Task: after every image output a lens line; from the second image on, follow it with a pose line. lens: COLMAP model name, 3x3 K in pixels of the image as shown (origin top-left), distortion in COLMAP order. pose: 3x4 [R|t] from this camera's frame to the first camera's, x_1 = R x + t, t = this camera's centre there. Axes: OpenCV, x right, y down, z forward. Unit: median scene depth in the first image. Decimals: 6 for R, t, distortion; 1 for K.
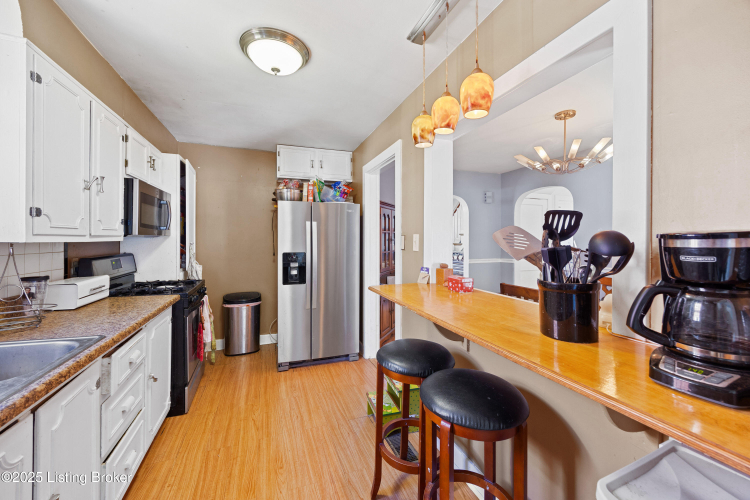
lens RADIAL K [[291.2, 0, 376.5], [0, 291.2, 242.6], [0, 0, 1]] dist [-0.000573, -0.000388]
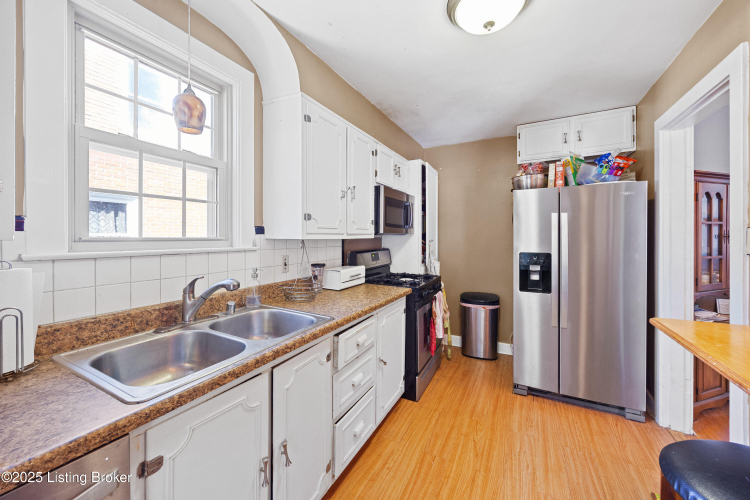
lens RADIAL K [[291.2, 0, 376.2], [0, 291.2, 238.7], [0, 0, 1]] dist [-0.000573, -0.000388]
pose [[0.663863, 0.001872, -0.747852, 0.030380], [-0.005137, 0.999985, -0.002057, -0.000654], [0.747836, 0.005208, 0.663863, 0.150624]]
